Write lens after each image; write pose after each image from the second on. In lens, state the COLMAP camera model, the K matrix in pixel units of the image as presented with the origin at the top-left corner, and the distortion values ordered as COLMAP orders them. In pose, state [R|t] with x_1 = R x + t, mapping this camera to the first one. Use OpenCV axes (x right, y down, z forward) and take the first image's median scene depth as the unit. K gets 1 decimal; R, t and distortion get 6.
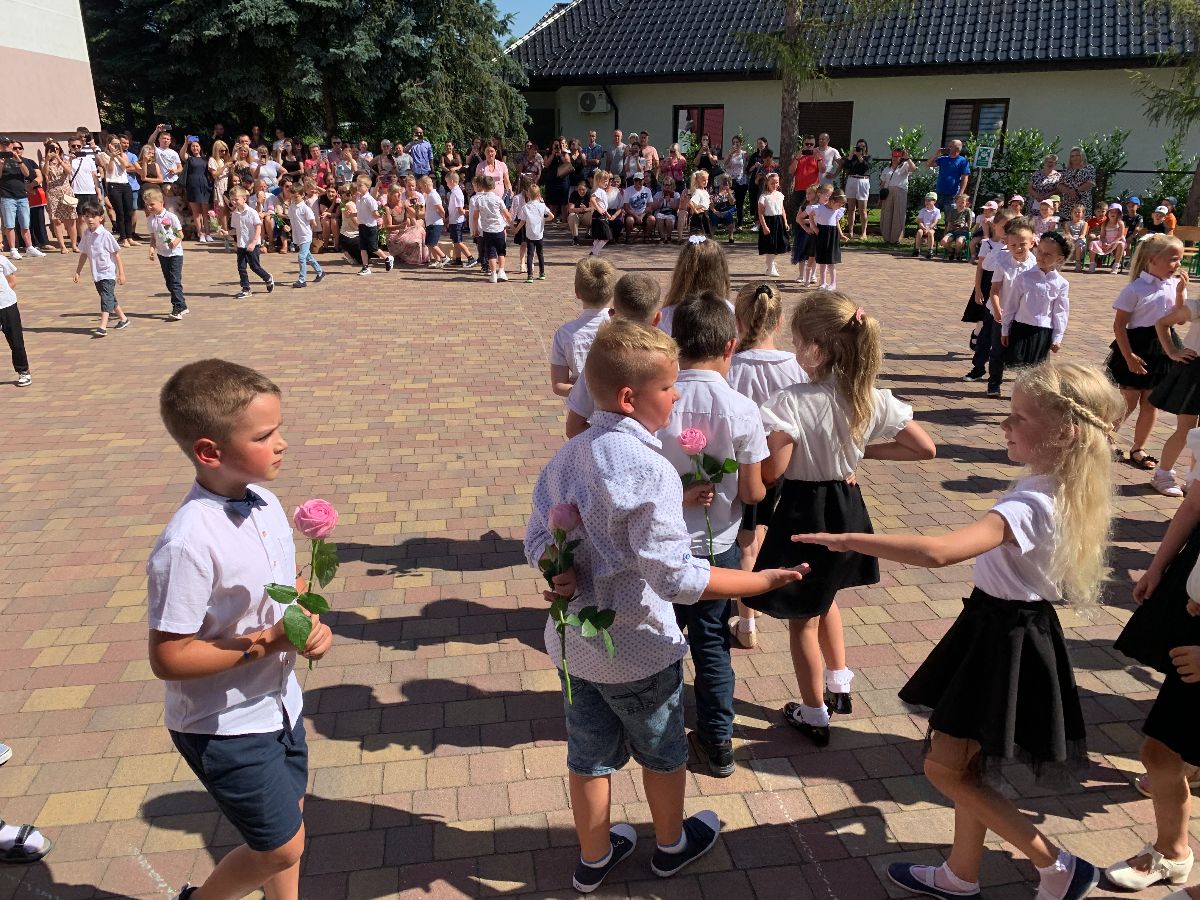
lens RADIAL K [[942.6, 0, 598.6], [0, 942.6, 437.2], [0, 0, 1]] dist [0.019678, -0.006108]
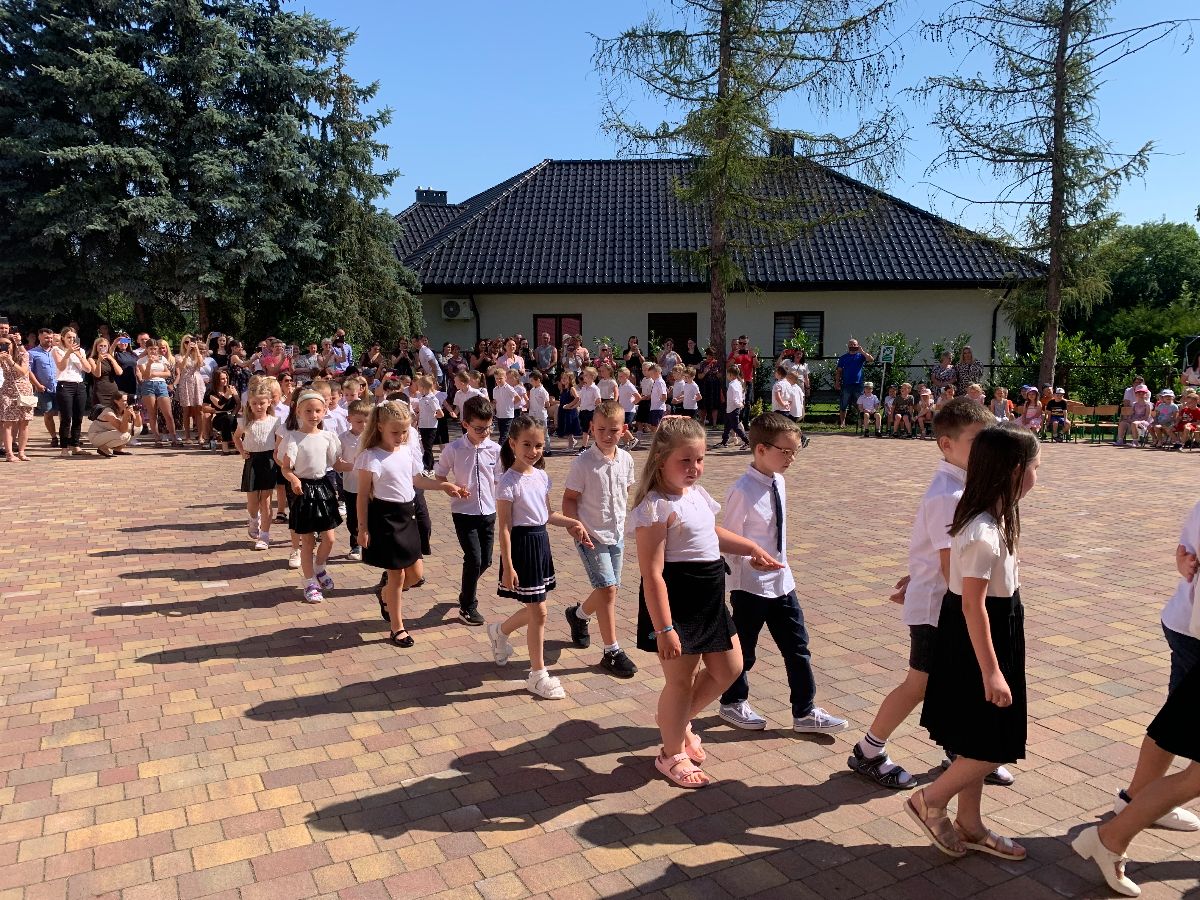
lens RADIAL K [[927.3, 0, 611.4], [0, 927.3, 455.9], [0, 0, 1]] dist [0.010104, 0.001483]
pose [[0.939122, -0.037294, 0.341555, -0.255622], [0.103888, 0.978382, -0.178816, 0.000451], [-0.327503, 0.203414, 0.922694, 0.055877]]
